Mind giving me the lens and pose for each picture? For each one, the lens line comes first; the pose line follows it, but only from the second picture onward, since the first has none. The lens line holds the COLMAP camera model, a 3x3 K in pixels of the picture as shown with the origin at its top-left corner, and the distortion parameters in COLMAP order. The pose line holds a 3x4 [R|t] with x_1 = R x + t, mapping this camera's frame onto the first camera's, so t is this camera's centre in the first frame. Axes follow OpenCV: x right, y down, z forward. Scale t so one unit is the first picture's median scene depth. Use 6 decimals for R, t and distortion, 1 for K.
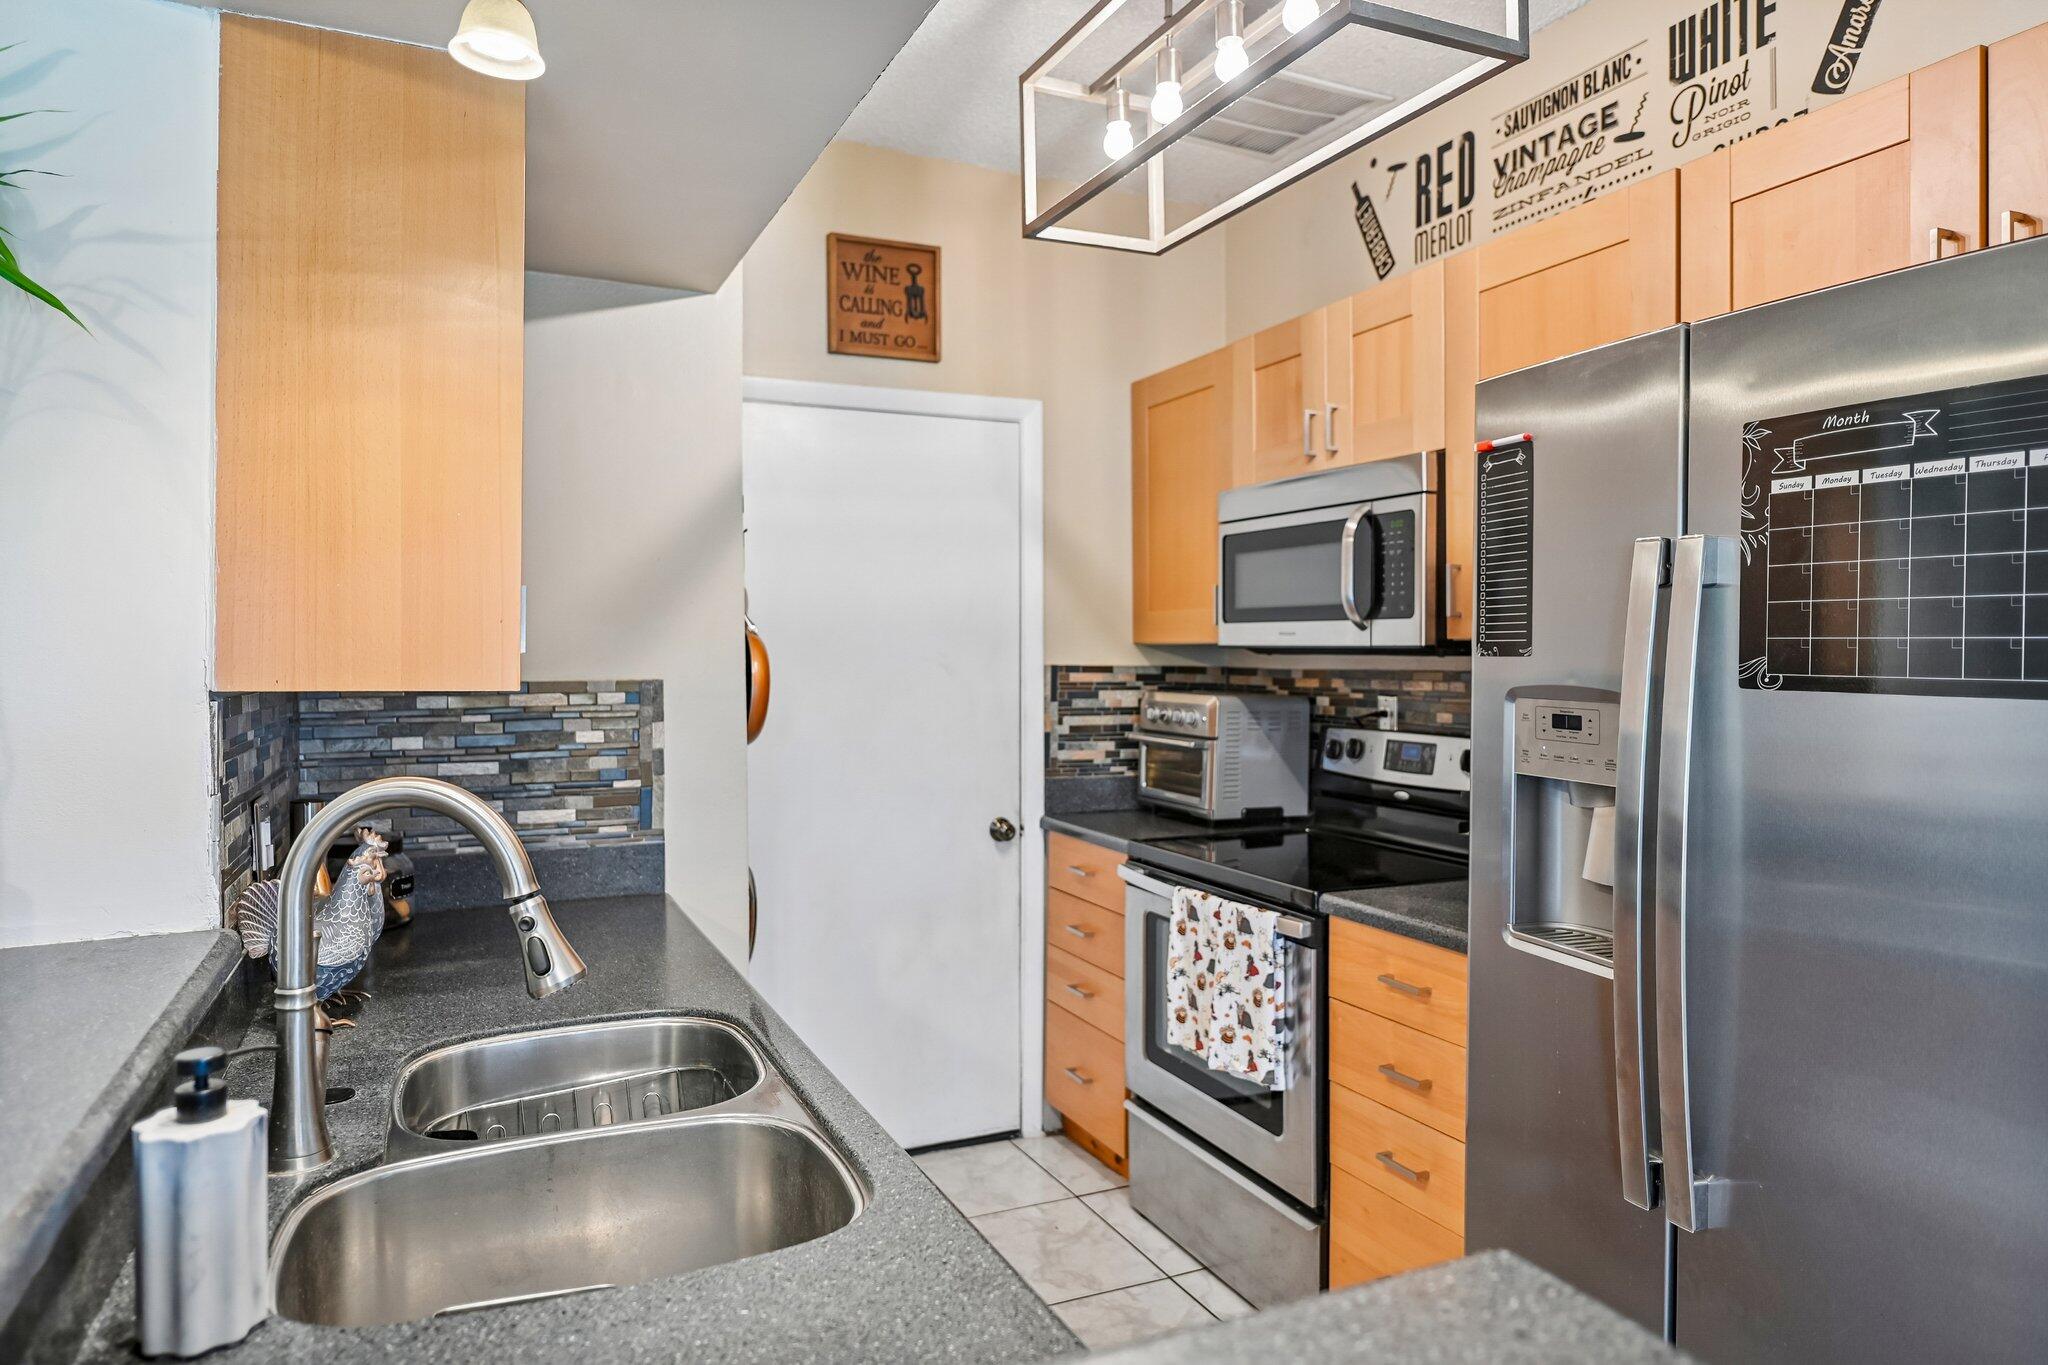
lens RADIAL K [[1273.2, 0, 1022.7], [0, 1273.2, 673.4], [0, 0, 1]] dist [-0.001969, -0.001149]
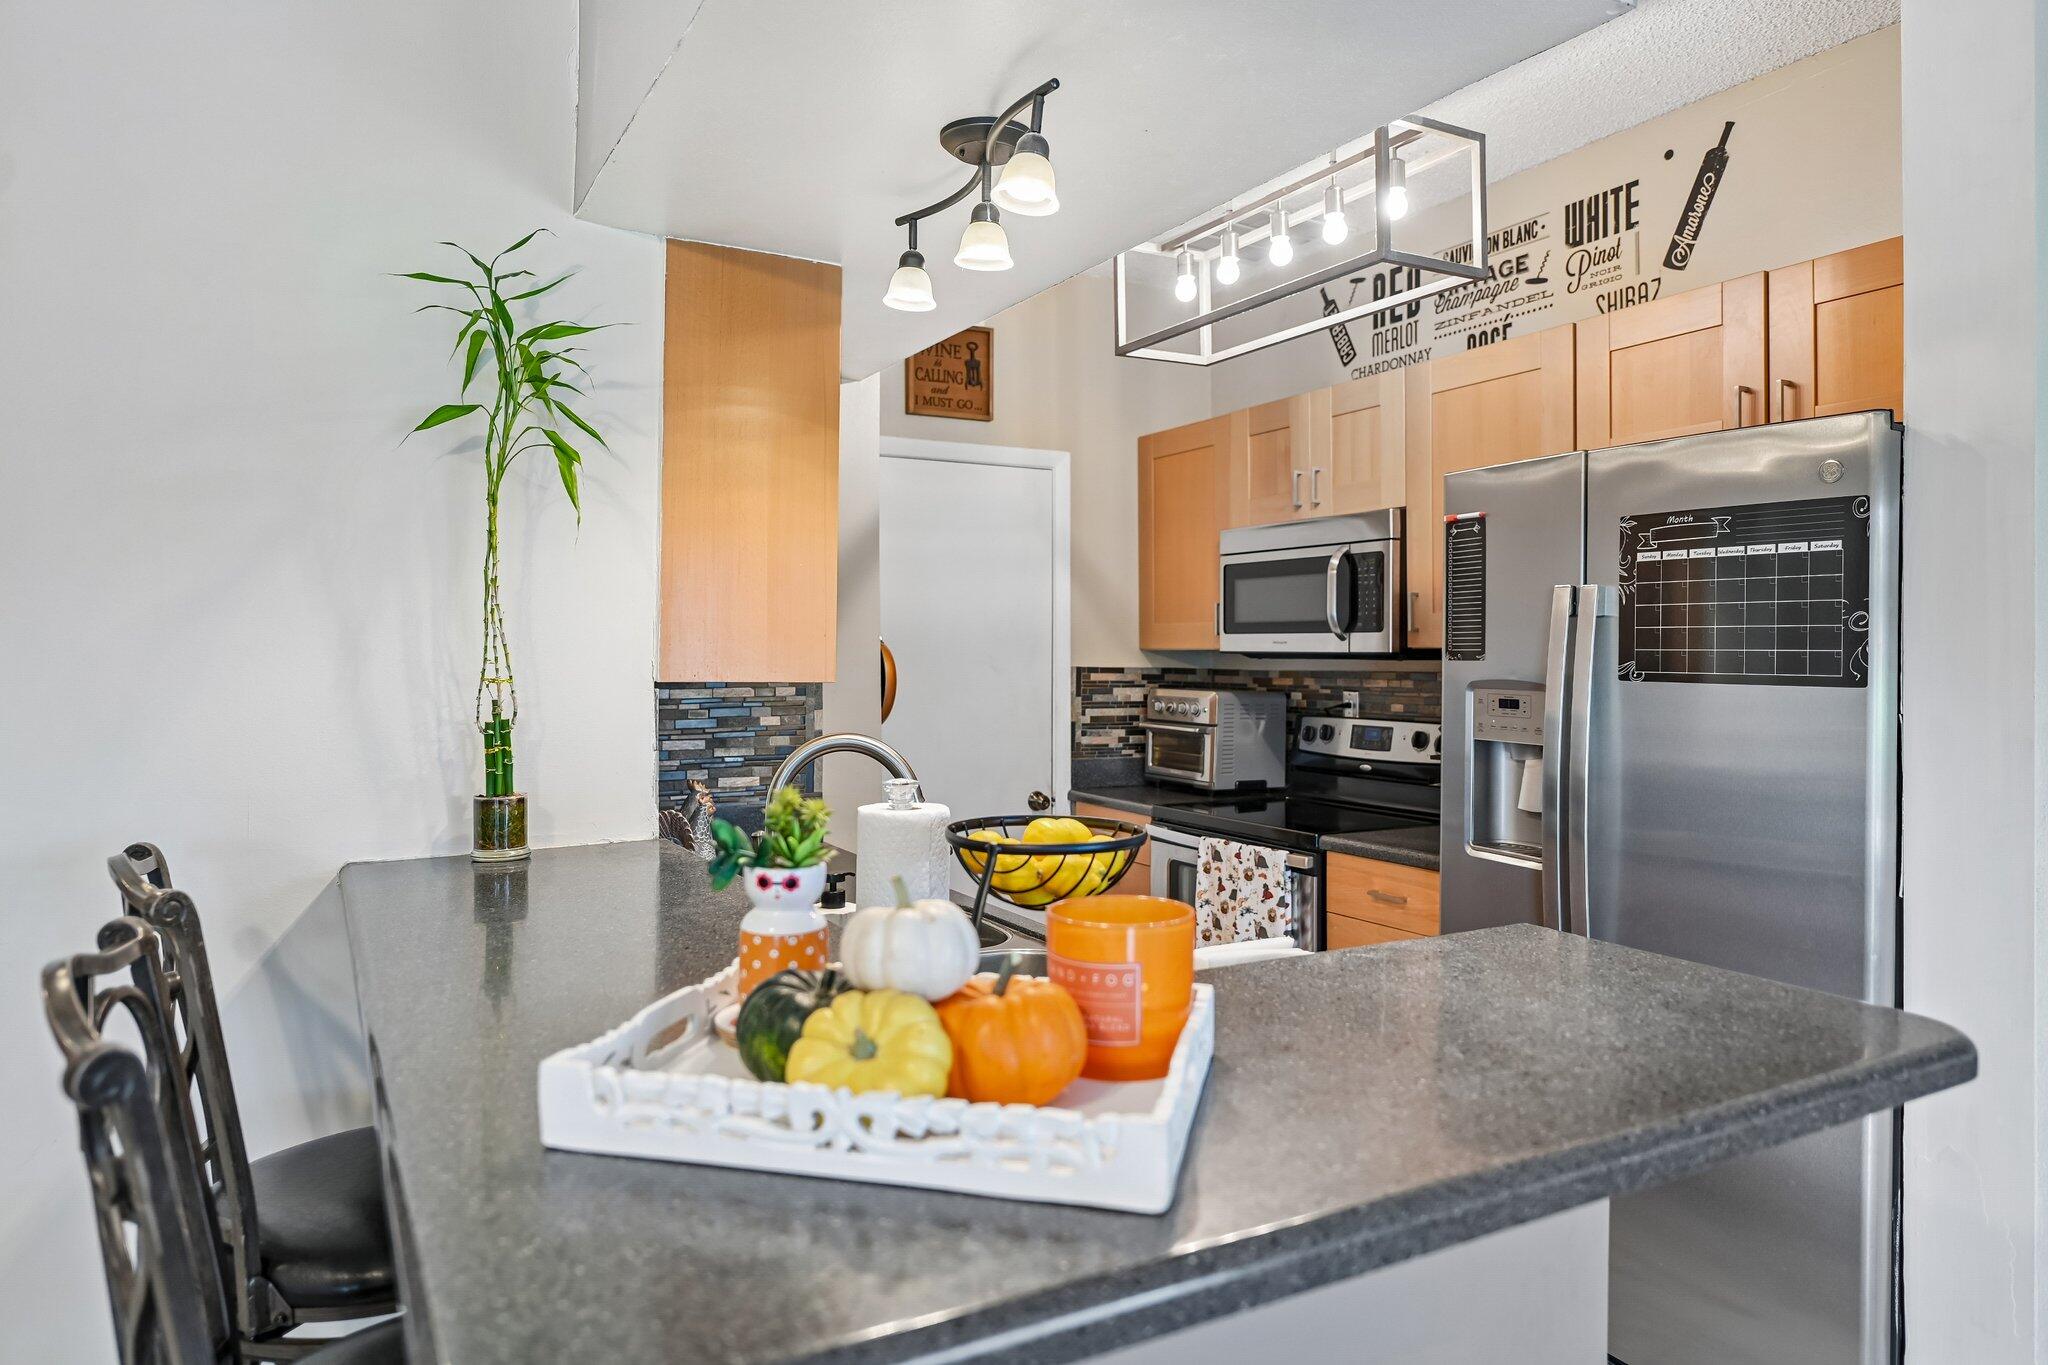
lens RADIAL K [[1275.5, 0, 1024.4], [0, 1275.5, 658.8], [0, 0, 1]] dist [-0.000423, 0.001962]
pose [[0.996549, 0.001887, 0.082985, -0.181699], [-0.000729, 0.999902, -0.013990, 0.004188], [-0.083004, 0.013882, 0.996453, -0.309736]]
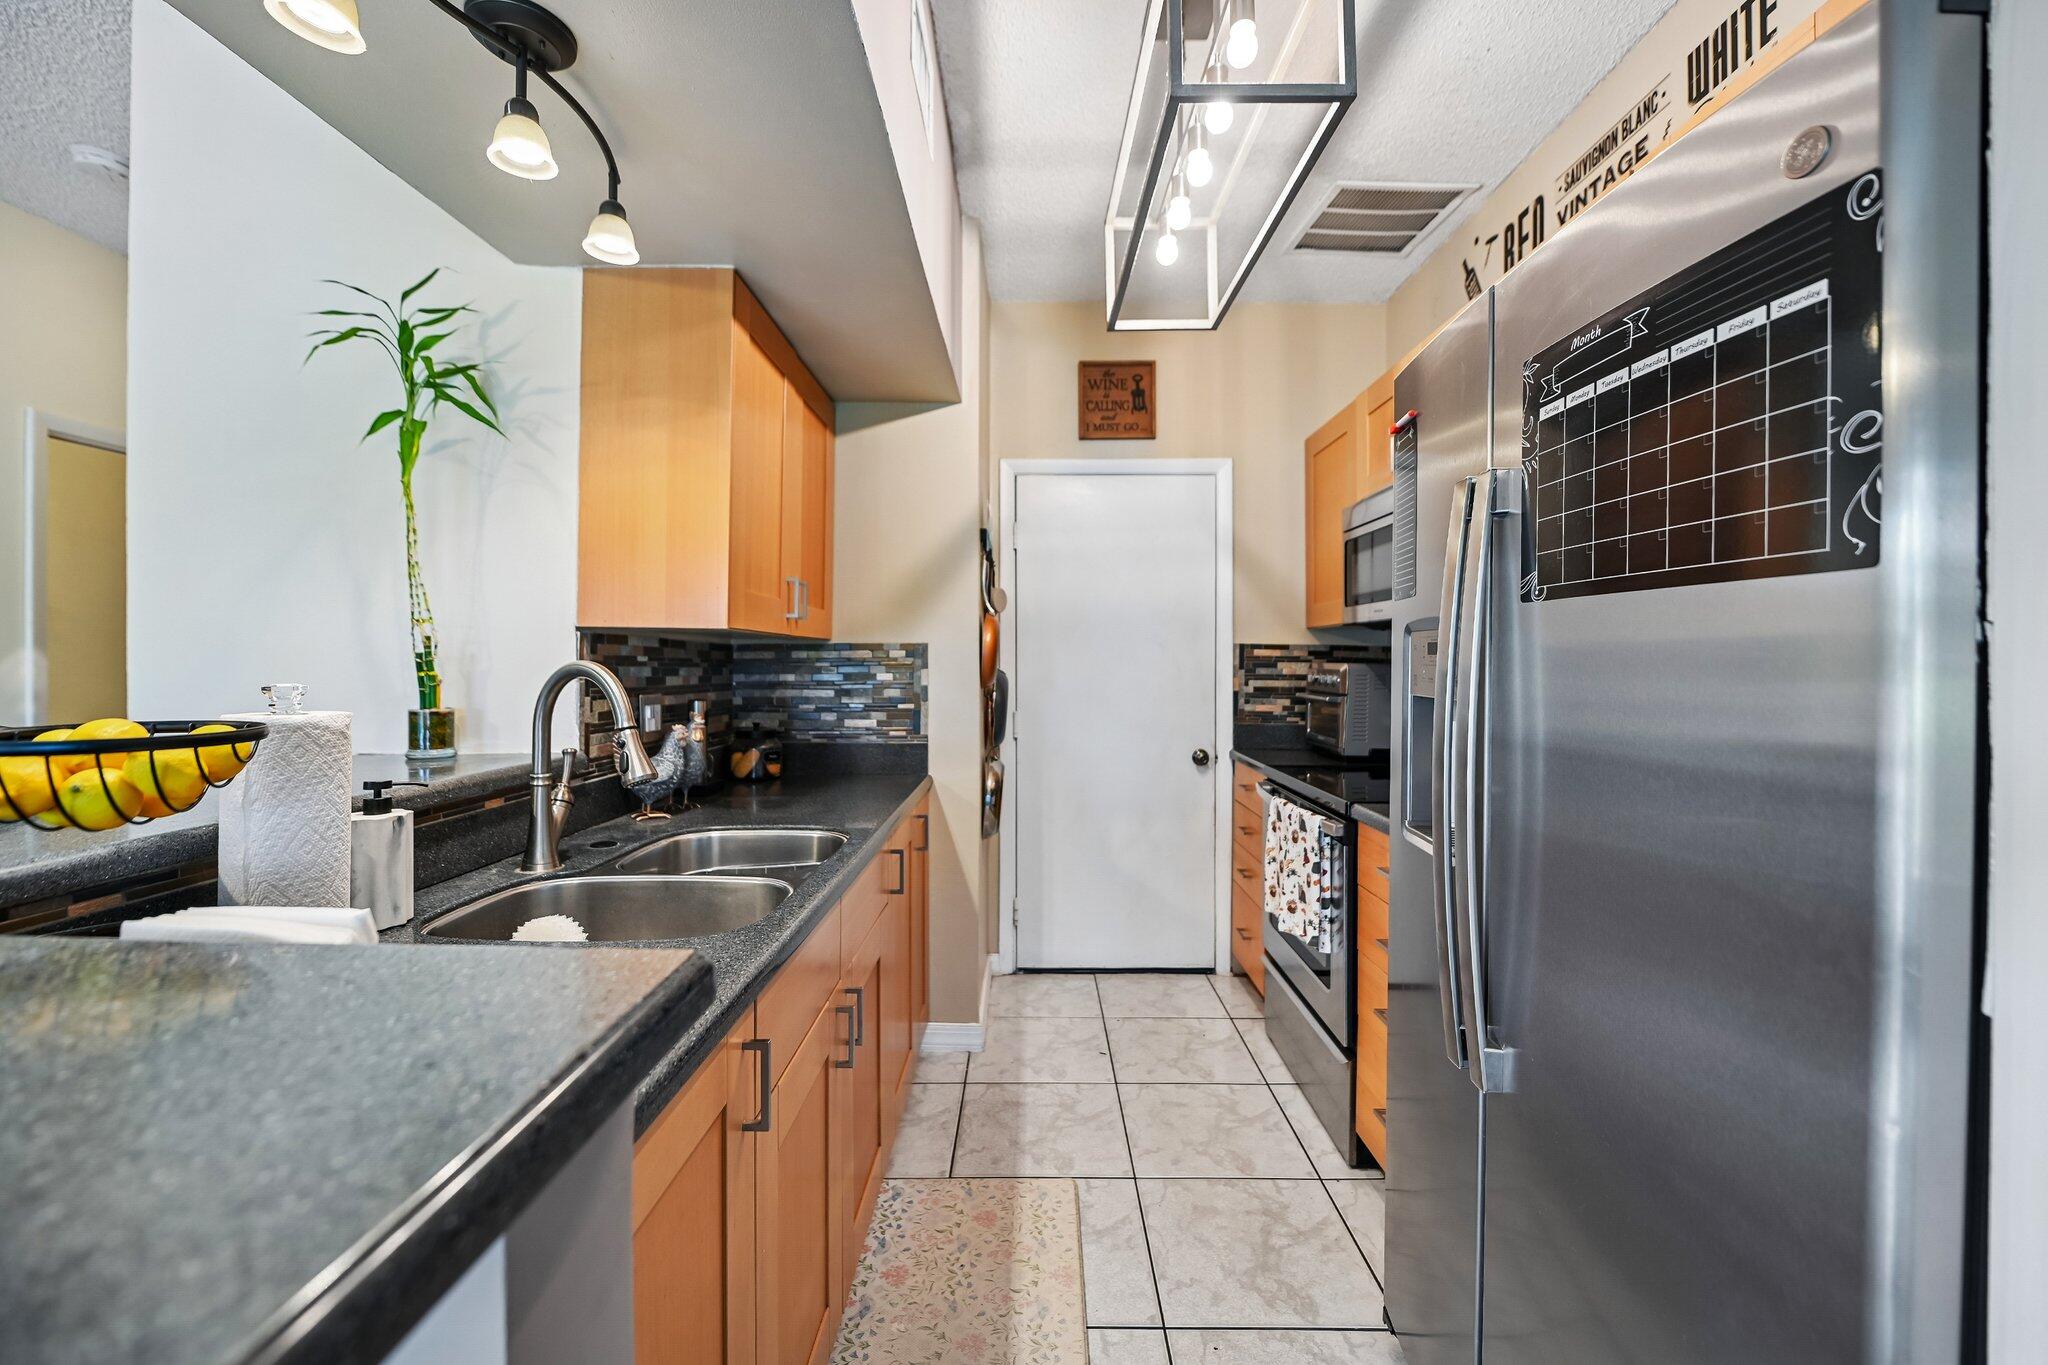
lens RADIAL K [[820.2, 0, 1022.4], [0, 820.2, 668.2], [0, 0, 1]] dist [-0.007196, -0.000560]
pose [[0.905902, 0.005607, -0.423450, 0.266693], [-0.010725, 0.999895, -0.009704, 0.045256], [0.423351, 0.013332, 0.905868, 0.099274]]
